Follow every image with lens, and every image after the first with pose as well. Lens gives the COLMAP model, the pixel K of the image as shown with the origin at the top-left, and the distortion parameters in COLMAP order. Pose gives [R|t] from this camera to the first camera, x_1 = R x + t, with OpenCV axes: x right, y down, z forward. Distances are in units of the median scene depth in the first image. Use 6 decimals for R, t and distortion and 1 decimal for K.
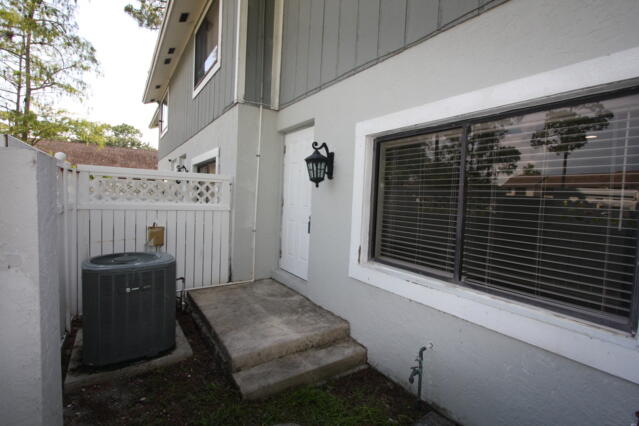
lens RADIAL K [[297.8, 0, 320.3], [0, 297.8, 214.0], [0, 0, 1]] dist [-0.010855, 0.001986]
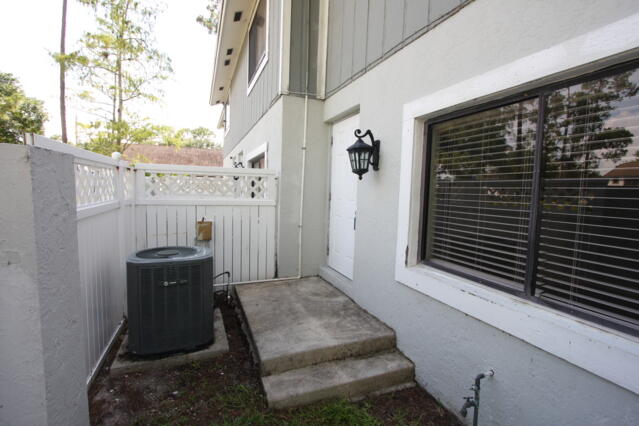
lens RADIAL K [[297.8, 0, 319.2], [0, 297.8, 213.7], [0, 0, 1]] dist [-0.010855, 0.001986]
pose [[0.975820, 0.003849, -0.218542, 0.065392], [-0.000128, 0.999855, 0.017036, -0.002055], [0.218576, -0.016596, 0.975679, 0.087830]]
